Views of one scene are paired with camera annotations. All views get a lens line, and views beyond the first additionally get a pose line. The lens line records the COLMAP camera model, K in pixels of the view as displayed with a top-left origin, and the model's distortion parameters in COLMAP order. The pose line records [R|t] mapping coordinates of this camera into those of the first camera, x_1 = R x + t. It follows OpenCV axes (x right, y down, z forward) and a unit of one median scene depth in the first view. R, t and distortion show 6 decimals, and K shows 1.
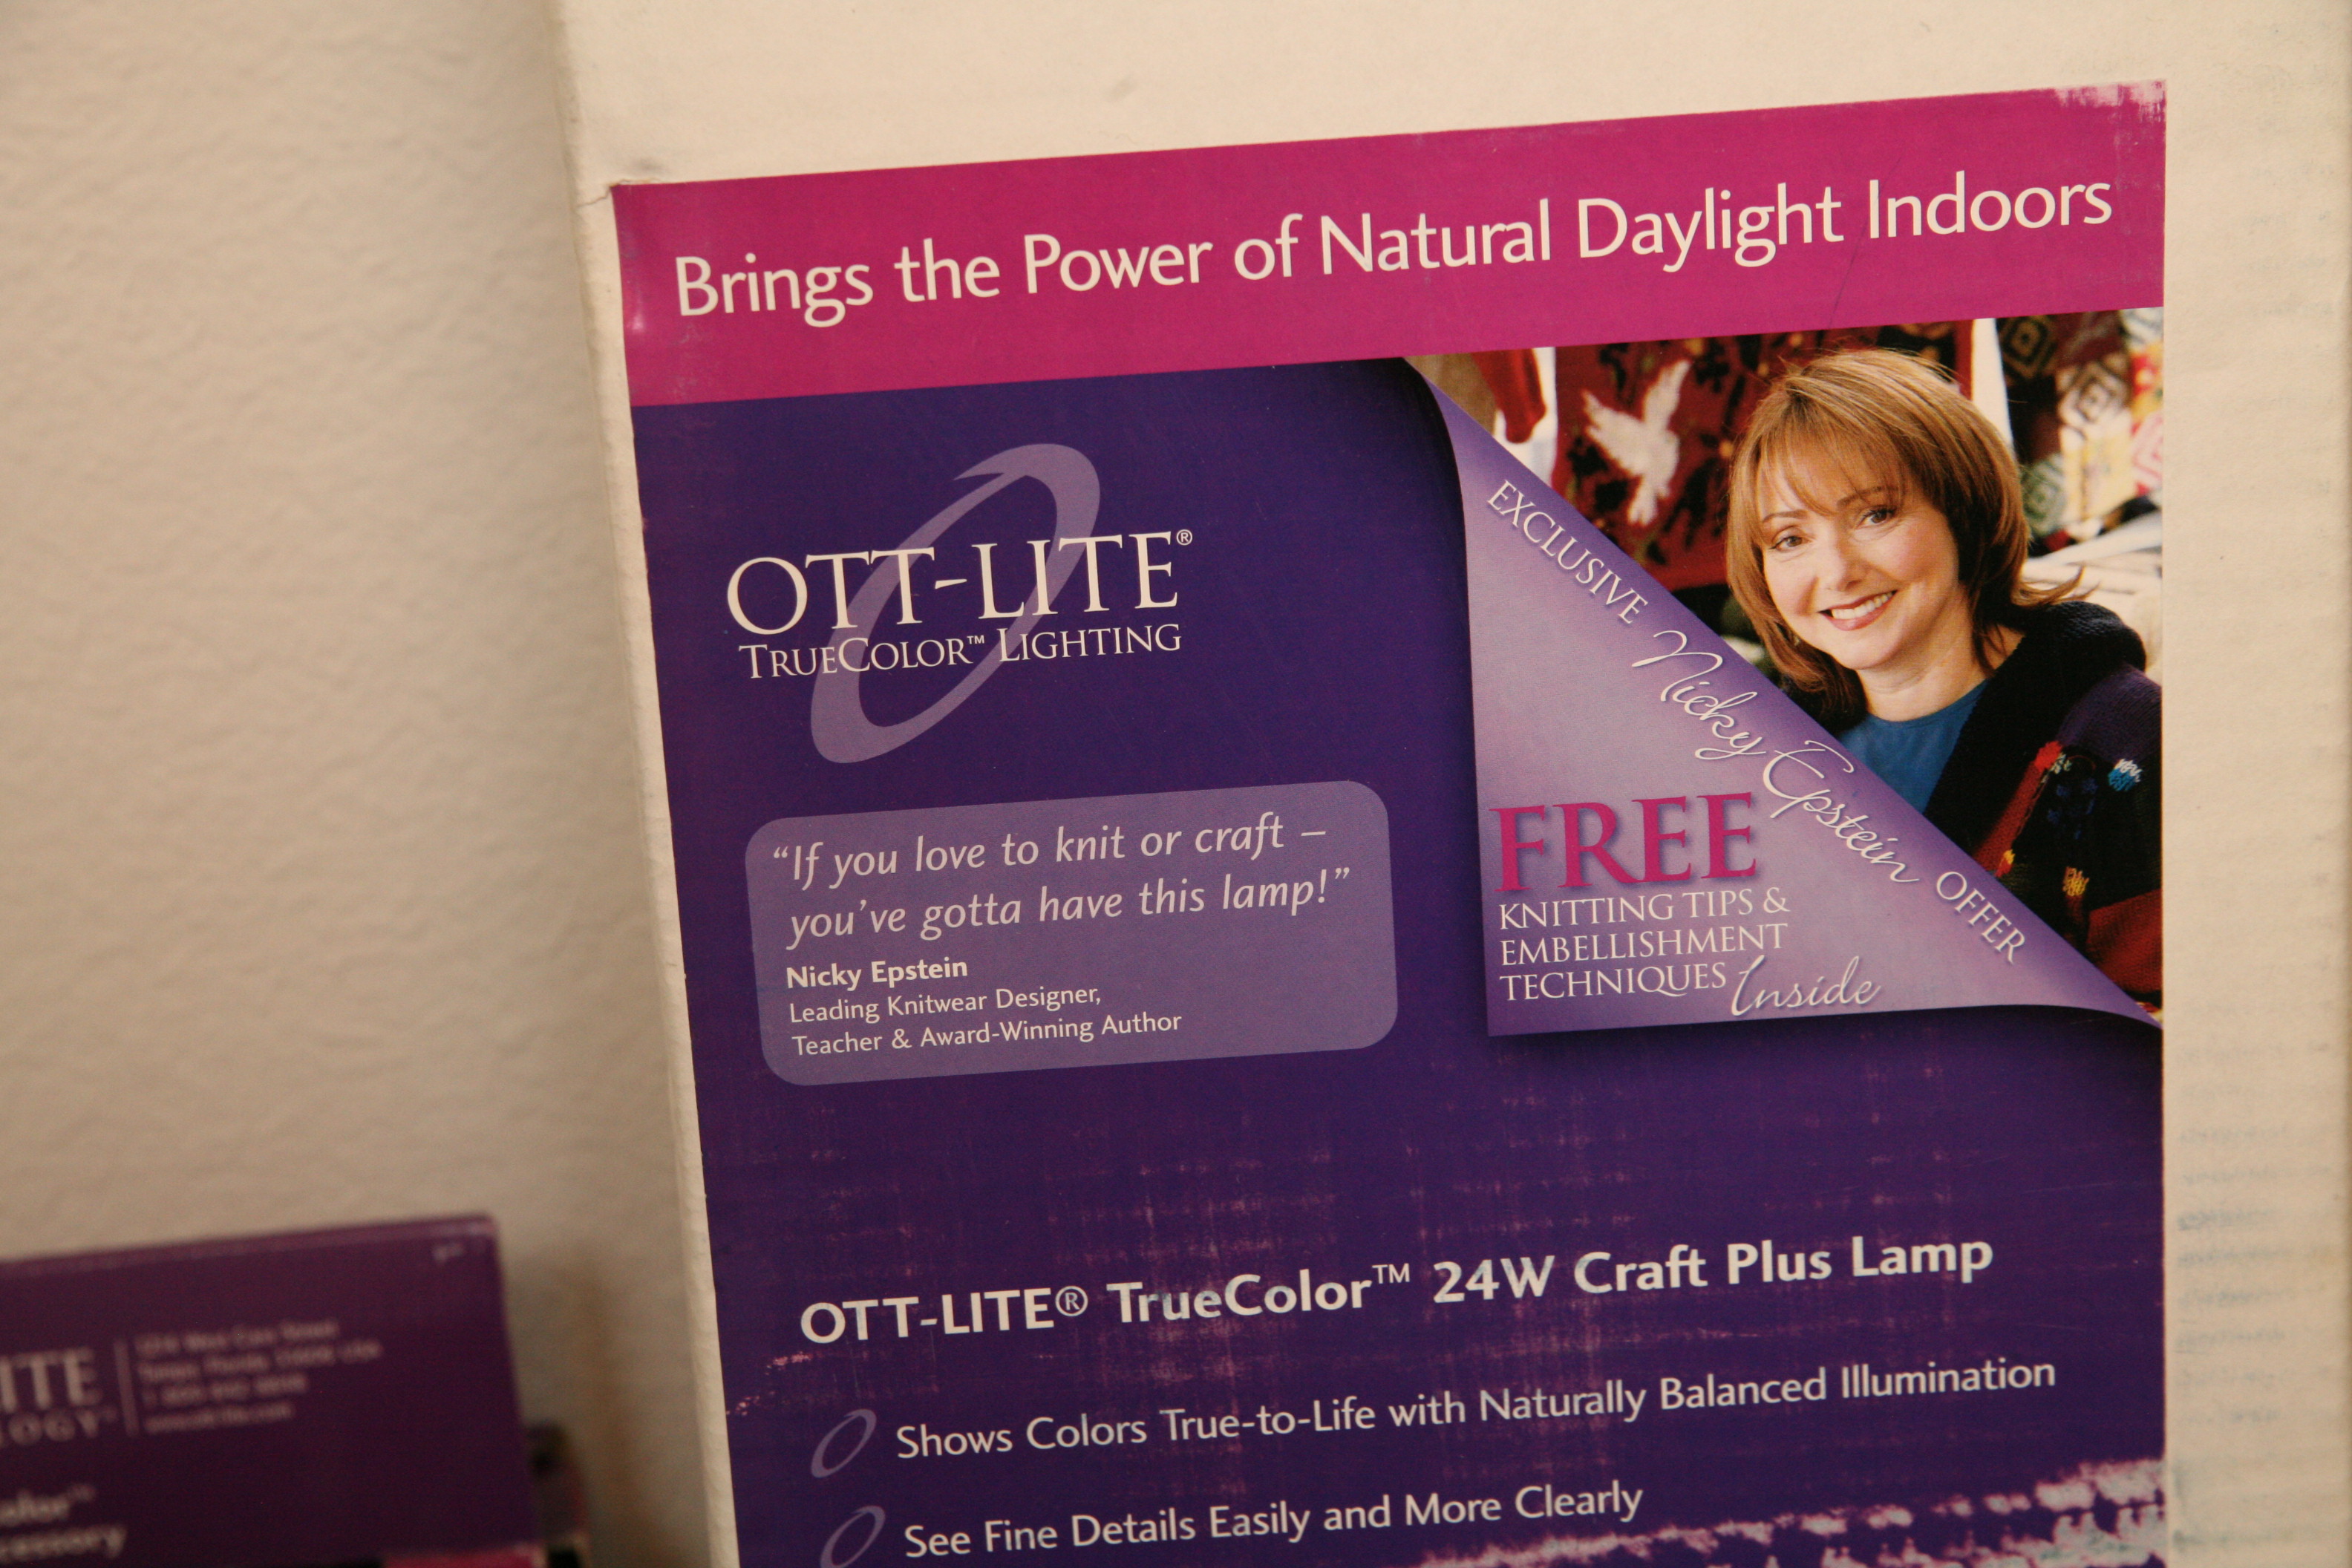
lens RADIAL K [[4916.0, 0, 1184.8], [0, 4916.0, 769.5], [0, 0, 1]] dist [0.175361, 0.000000]
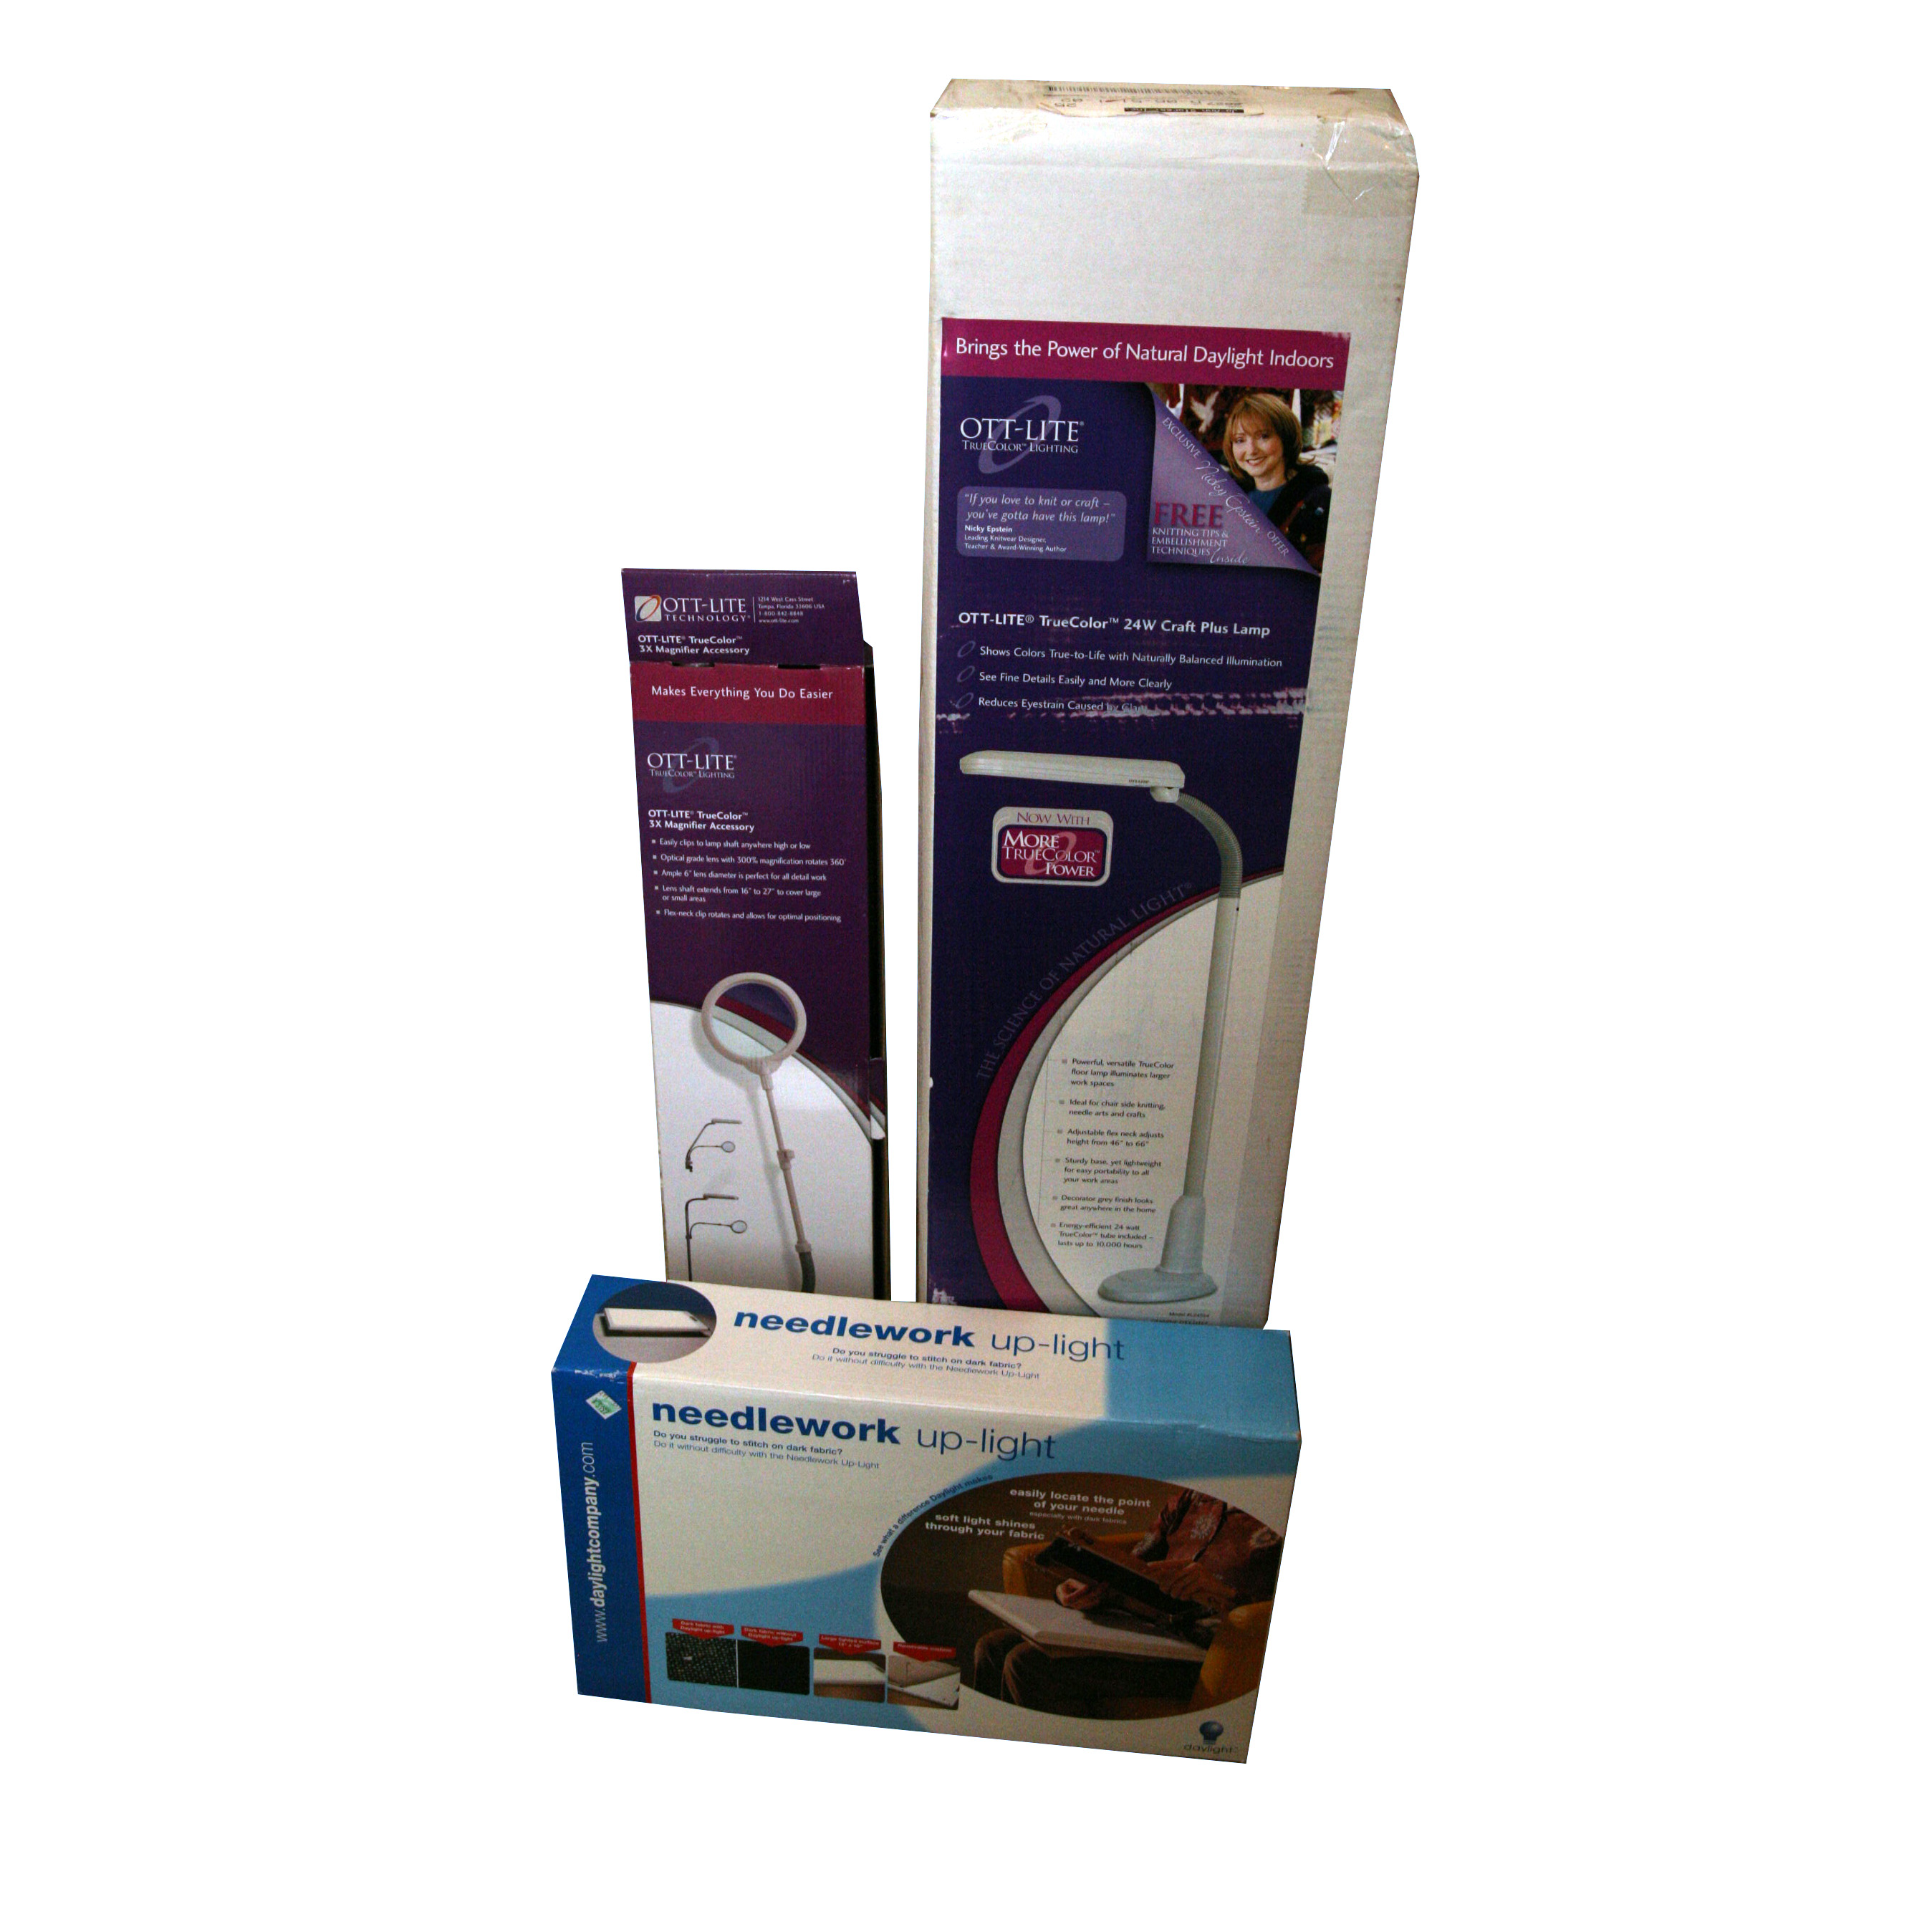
lens RADIAL K [[1931.0, 0, 963.5], [0, 1931.0, 963.6], [0, 0, 1]] dist [-0.142889, 0.000000]
pose [[0.994580, 0.103512, -0.009769, -0.032426], [-0.095972, 0.950139, 0.296691, -0.077147], [0.039993, -0.294145, 0.954924, -0.515752]]
